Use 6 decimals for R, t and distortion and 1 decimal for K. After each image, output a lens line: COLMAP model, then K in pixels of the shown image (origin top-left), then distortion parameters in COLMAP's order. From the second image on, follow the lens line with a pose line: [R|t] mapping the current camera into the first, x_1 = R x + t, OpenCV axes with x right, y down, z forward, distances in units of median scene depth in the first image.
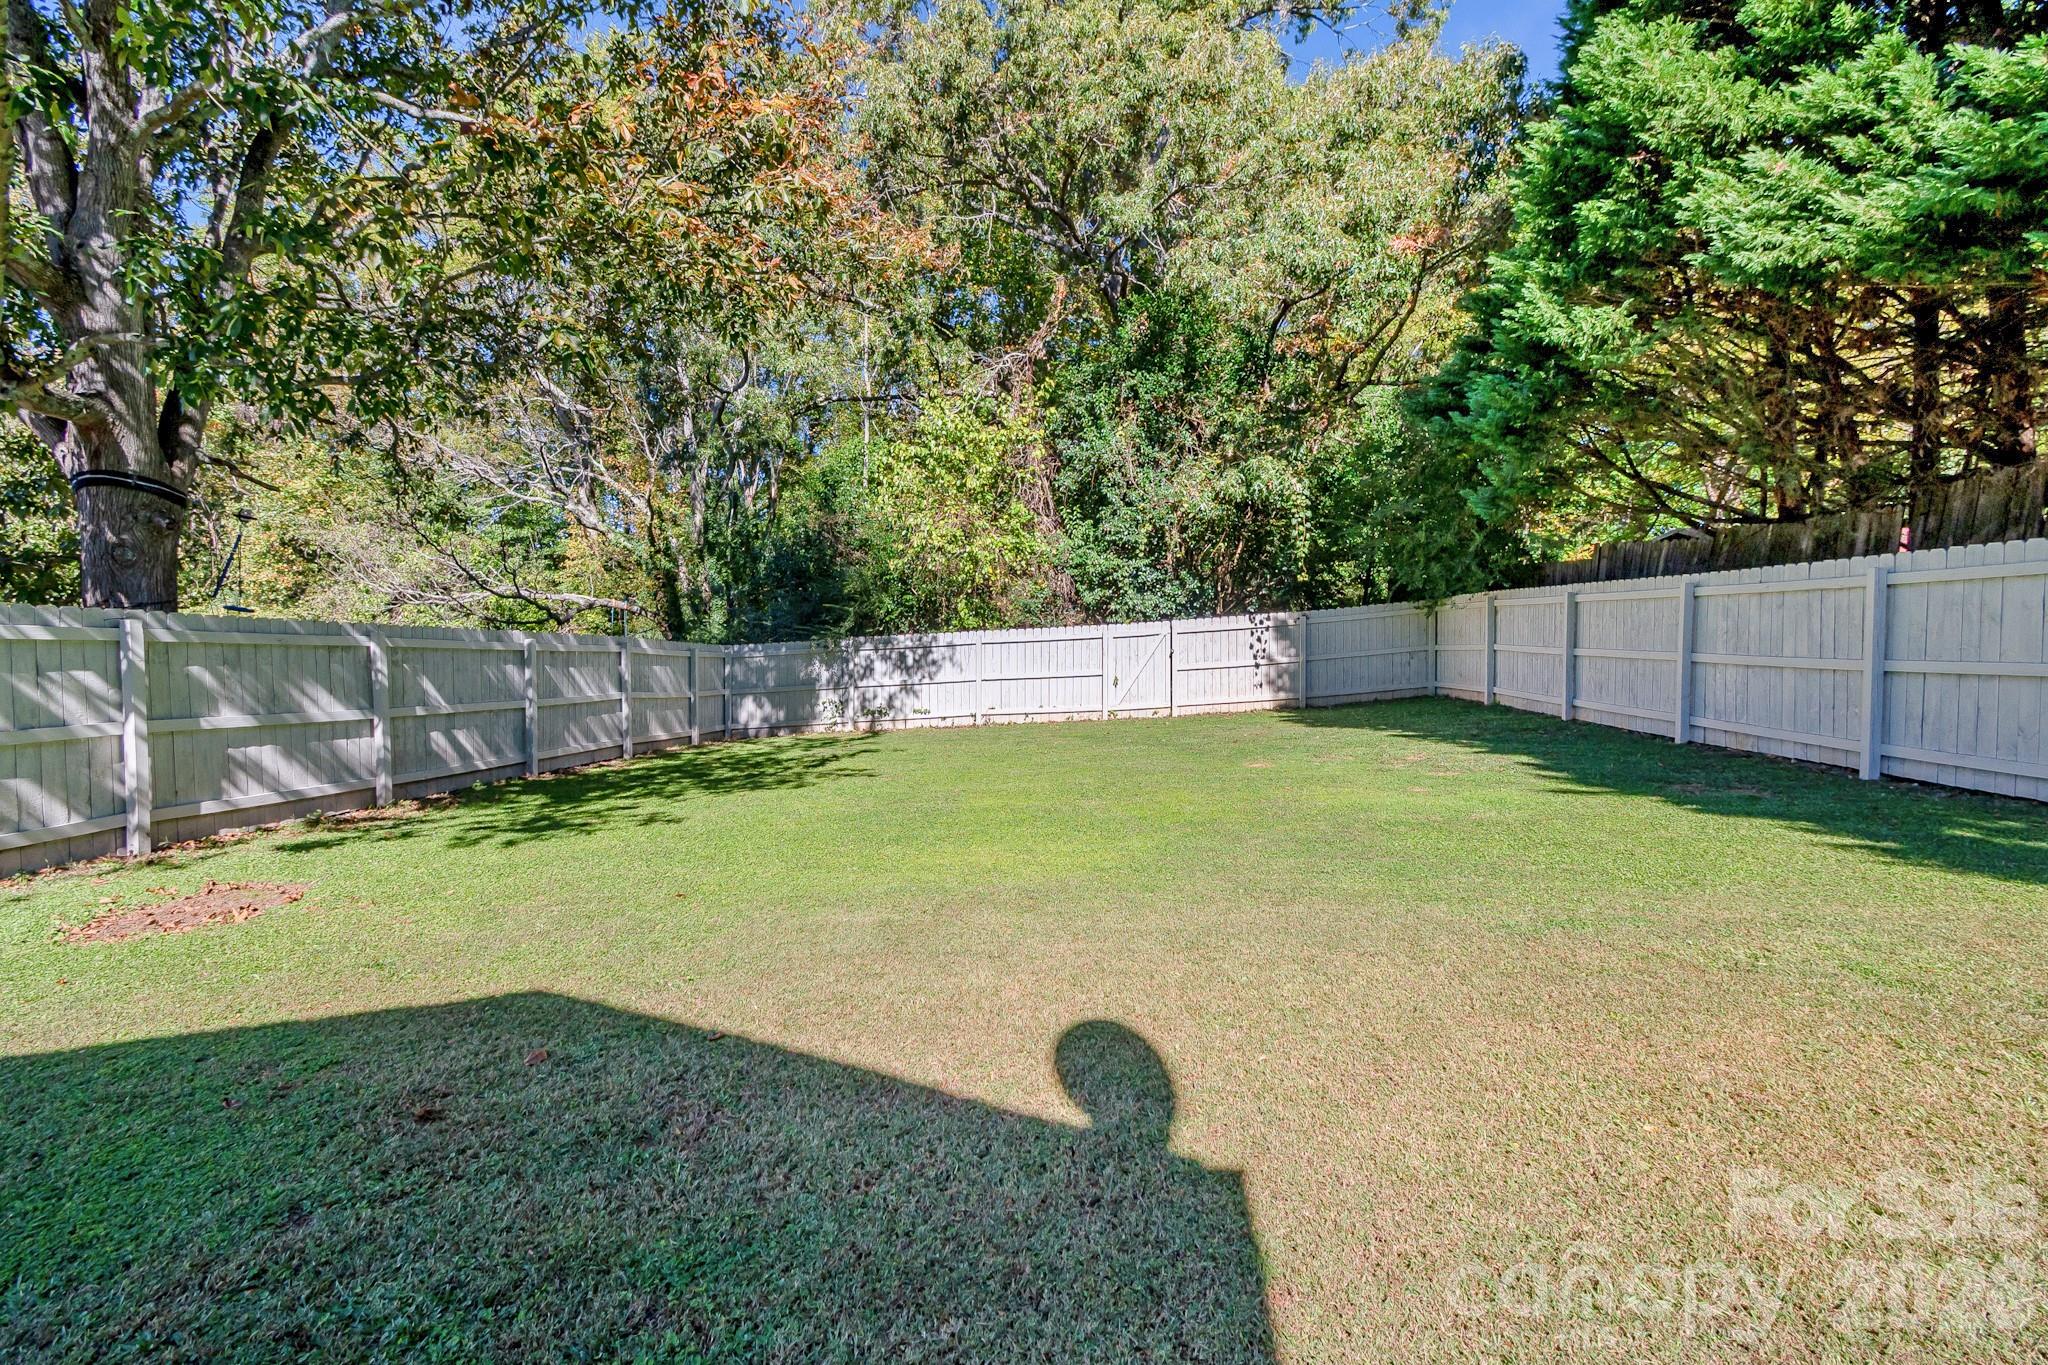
lens RADIAL K [[941.2, 0, 990.3], [0, 941.2, 632.6], [0, 0, 1]] dist [0.004302, -0.003713]
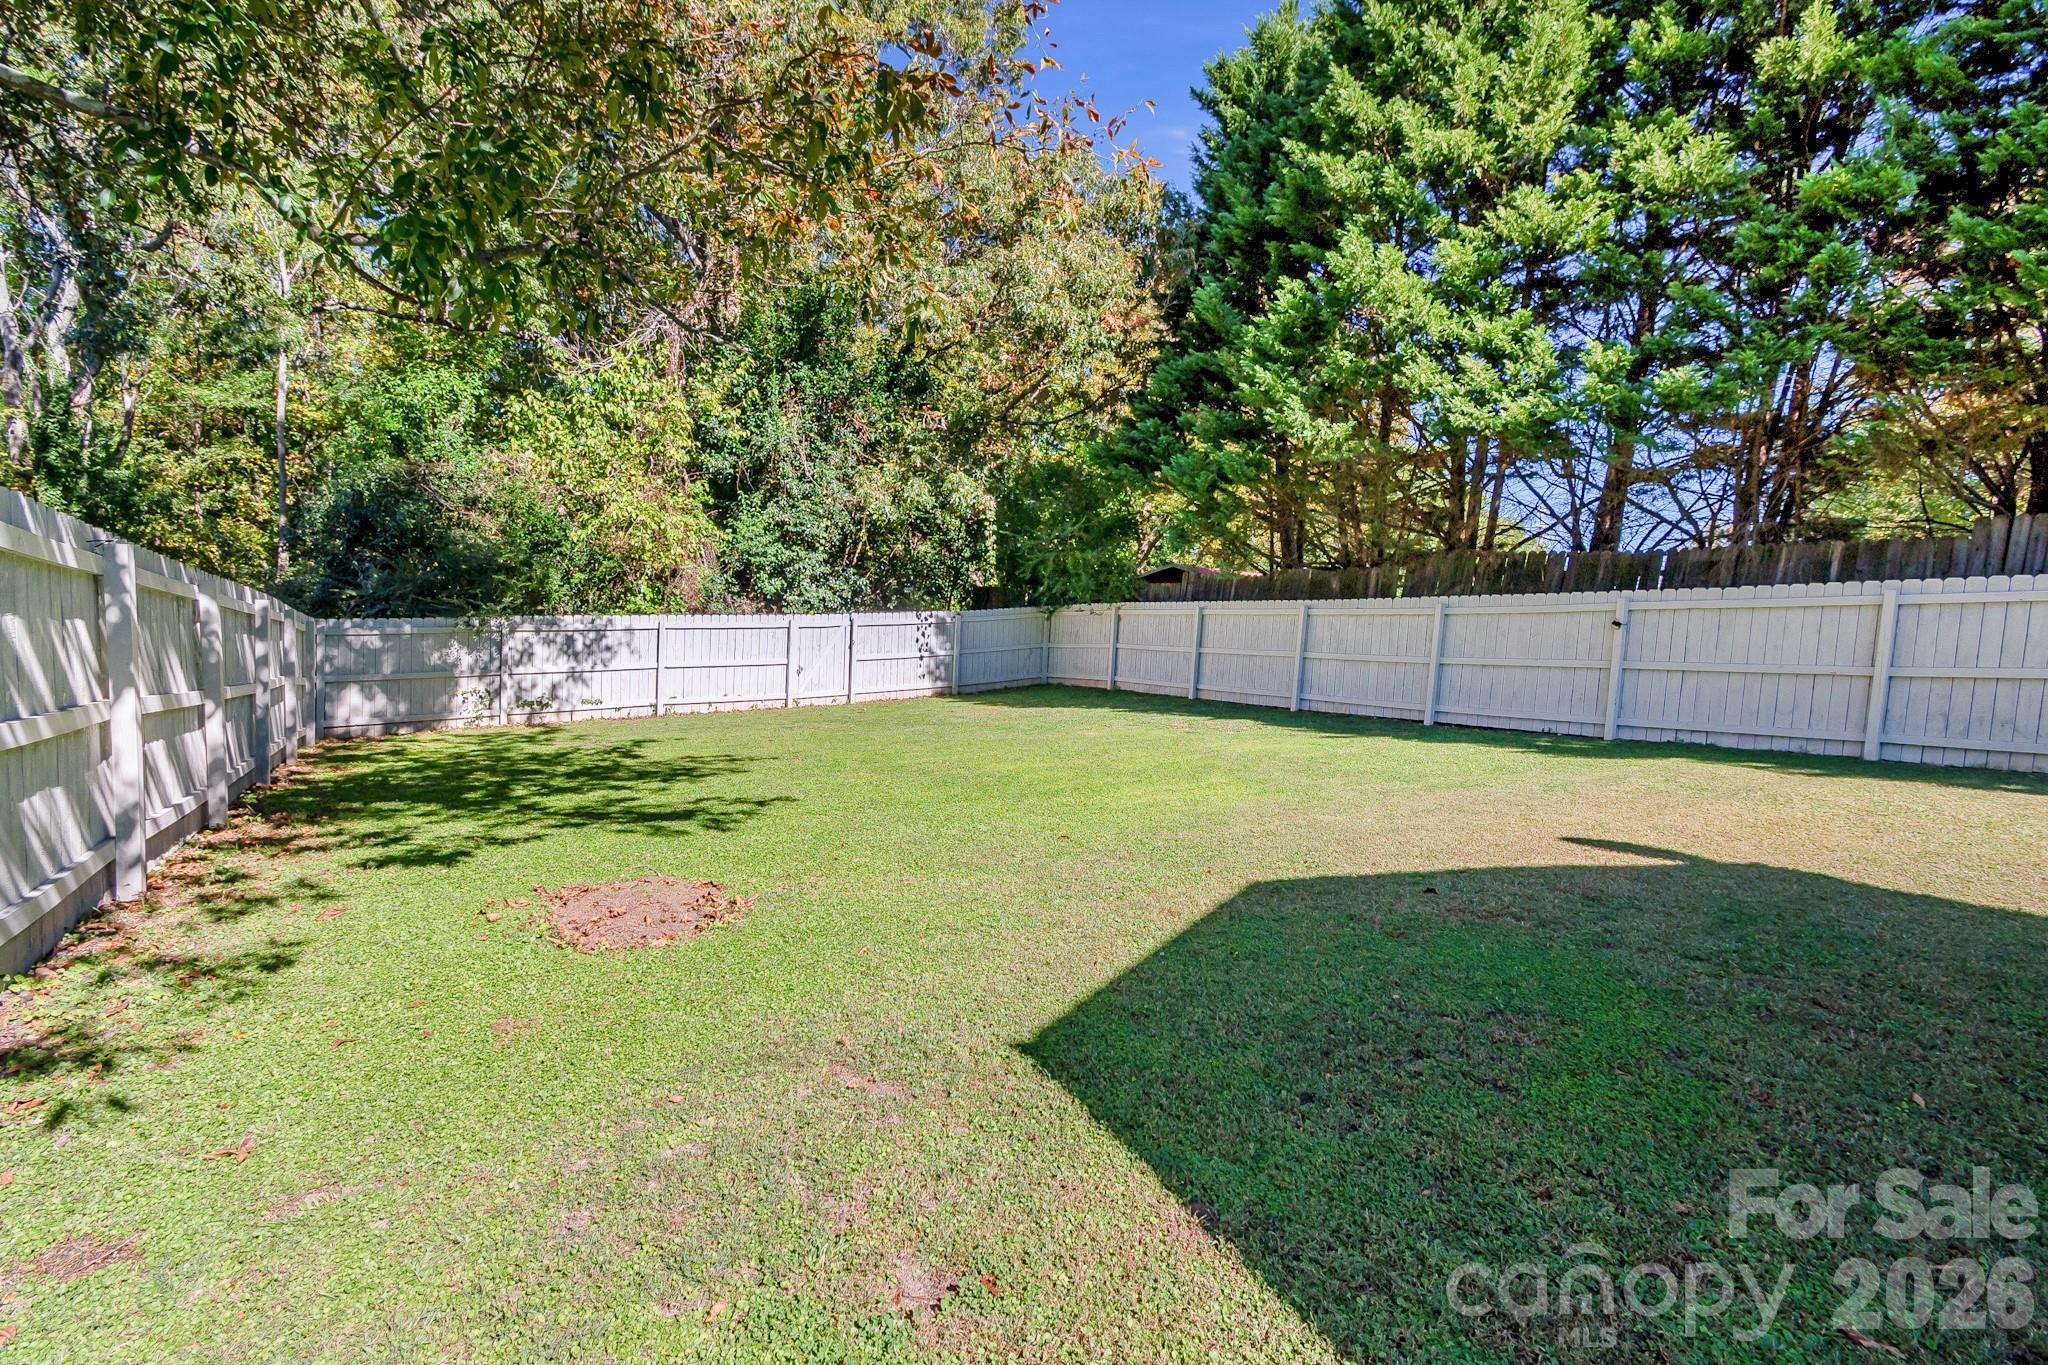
lens RADIAL K [[941.2, 0, 1029.0], [0, 941.2, 701.0], [0, 0, 1]] dist [0.004302, -0.003713]
pose [[0.791856, -0.010834, 0.610612, -0.297351], [-0.035259, 0.997364, 0.063422, 0.010958], [-0.609689, -0.071750, 0.789386, 0.032042]]
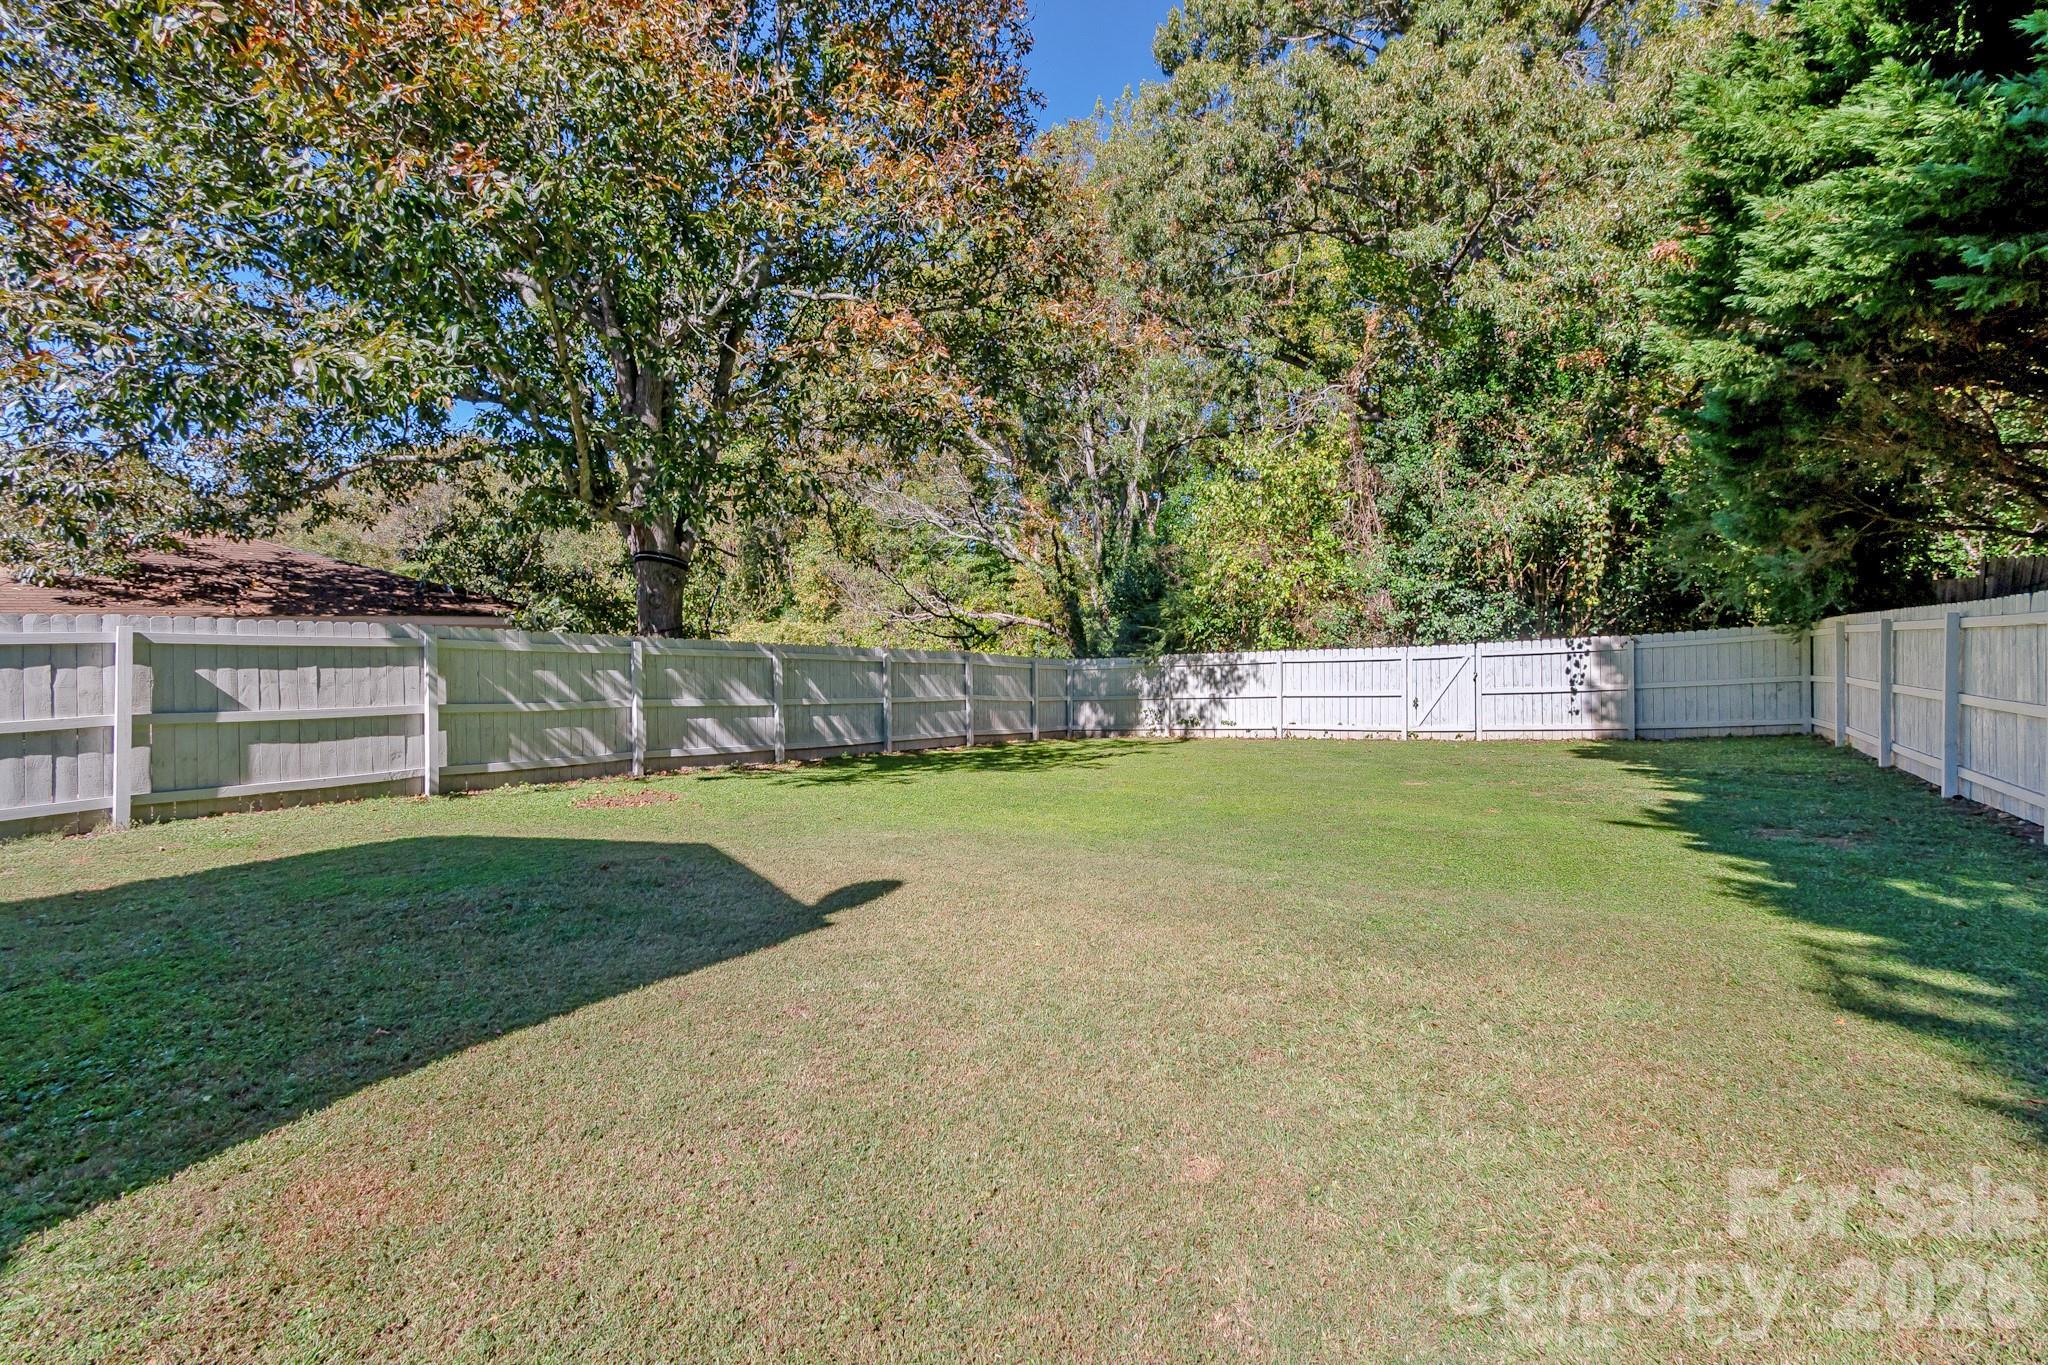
lens RADIAL K [[941.2, 0, 1020.5], [0, 941.2, 629.3], [0, 0, 1]] dist [0.004302, -0.003713]
pose [[0.887932, 0.004805, -0.459950, 0.221597], [-0.011585, 0.999862, -0.011917, -0.010149], [0.459829, 0.015910, 0.887865, -0.097454]]
